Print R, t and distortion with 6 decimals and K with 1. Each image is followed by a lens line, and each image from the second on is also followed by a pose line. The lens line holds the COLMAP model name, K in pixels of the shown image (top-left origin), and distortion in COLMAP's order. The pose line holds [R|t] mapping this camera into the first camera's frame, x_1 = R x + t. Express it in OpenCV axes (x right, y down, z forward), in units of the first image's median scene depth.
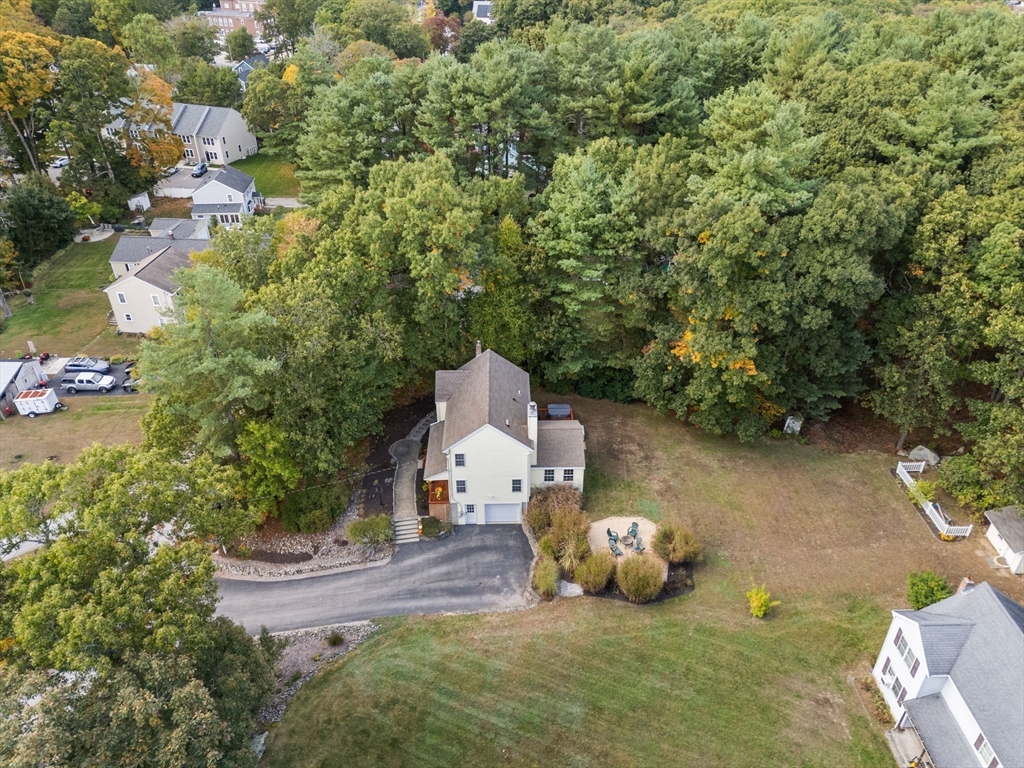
lens RADIAL K [[753.9, 0, 510.0], [0, 753.9, 380.1], [0, 0, 1]] dist [-0.008541, -0.014711]
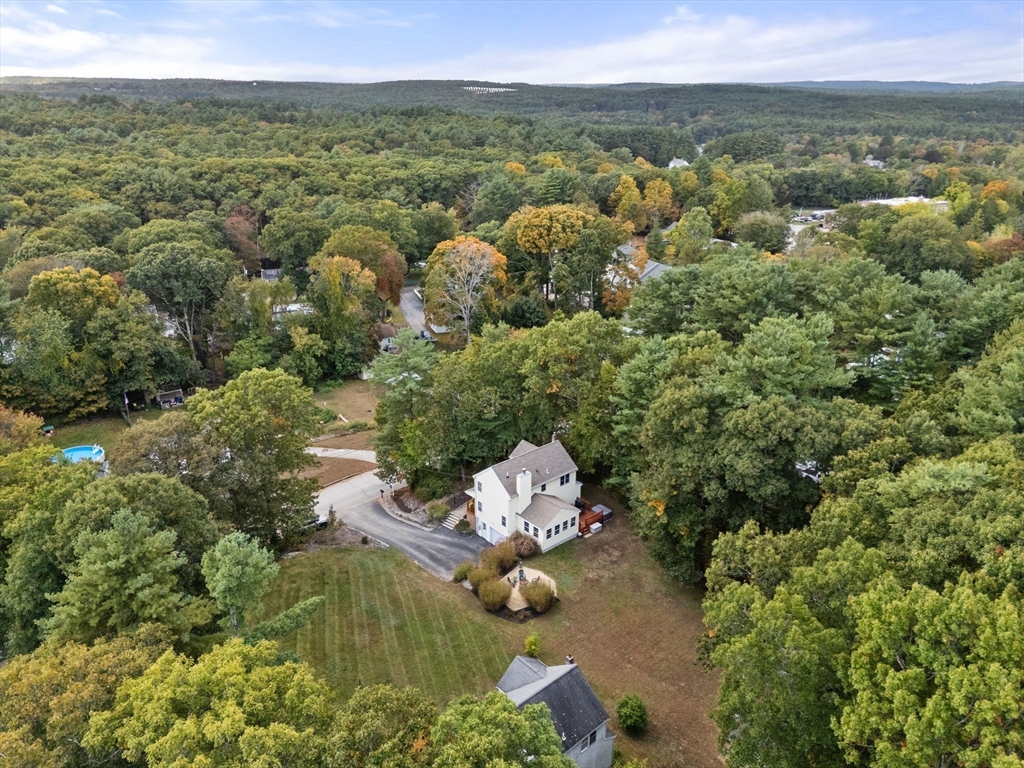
lens RADIAL K [[753.9, 0, 516.4], [0, 753.9, 379.4], [0, 0, 1]] dist [-0.008541, -0.014711]
pose [[0.632685, 0.263154, -0.728326, 1.012336], [-0.422447, 0.905513, -0.039799, -0.061253], [0.649036, 0.332860, 0.684074, -0.077346]]
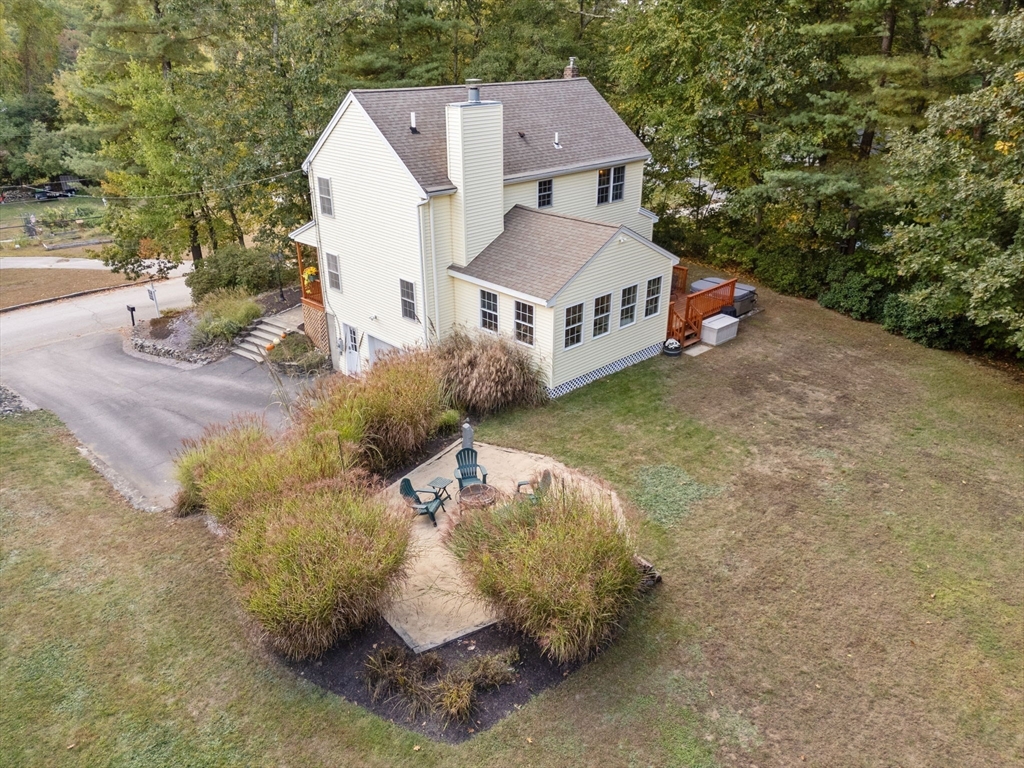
lens RADIAL K [[753.9, 0, 513.3], [0, 753.9, 391.4], [0, 0, 1]] dist [-0.008541, -0.014711]
pose [[0.663072, 0.301752, -0.685041, 0.341533], [-0.401710, 0.915652, 0.014507, 0.155859], [0.631637, 0.265569, 0.728360, 0.745959]]
